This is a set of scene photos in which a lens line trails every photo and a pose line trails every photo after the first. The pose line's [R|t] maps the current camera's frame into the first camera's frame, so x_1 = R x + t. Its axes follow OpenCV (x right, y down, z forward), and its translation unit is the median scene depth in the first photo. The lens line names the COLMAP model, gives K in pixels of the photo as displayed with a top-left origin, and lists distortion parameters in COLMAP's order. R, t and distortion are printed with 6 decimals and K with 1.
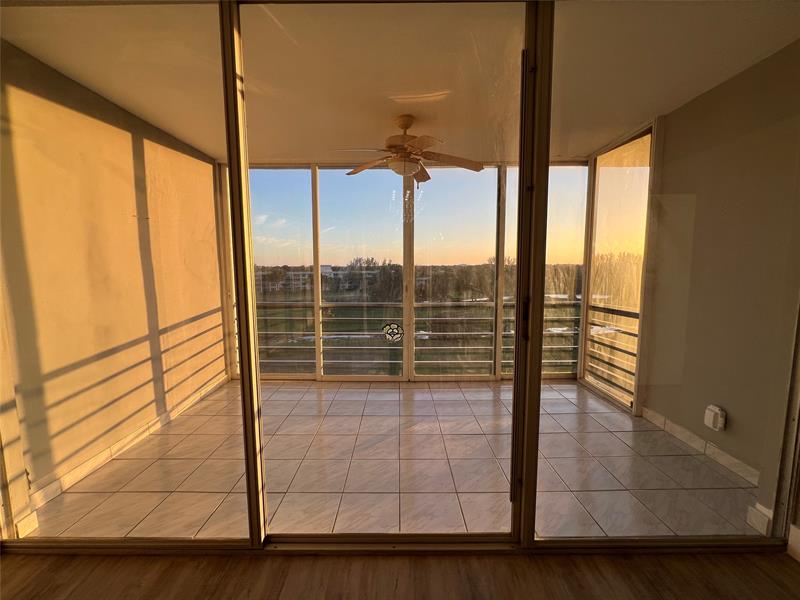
lens RADIAL K [[321.9, 0, 403.1], [0, 321.9, 300.4], [0, 0, 1]] dist [-0.004977, 0.000800]
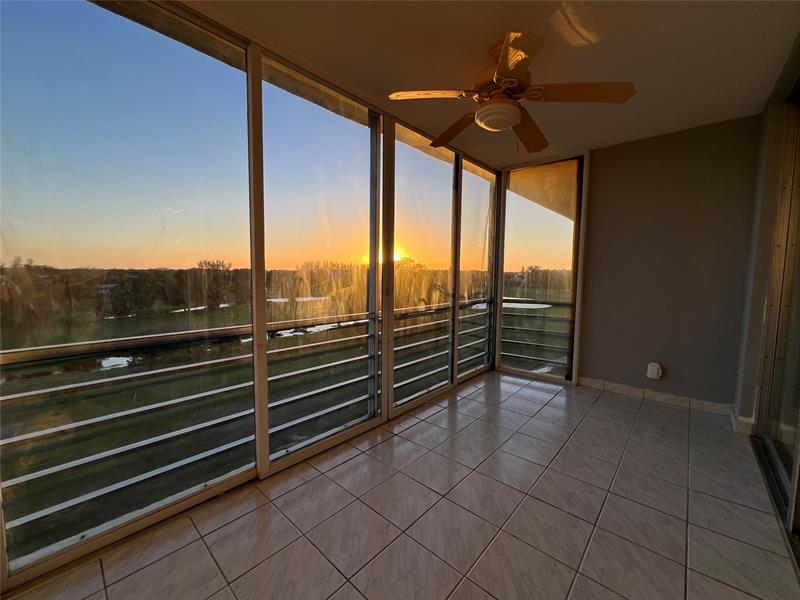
lens RADIAL K [[321.9, 0, 398.0], [0, 321.9, 296.5], [0, 0, 1]] dist [-0.004977, 0.000800]
pose [[0.677280, -0.042624, 0.734490, -0.488879], [0.064508, 0.997916, -0.001572, -0.020486], [-0.732892, 0.048446, 0.678618, 0.499344]]
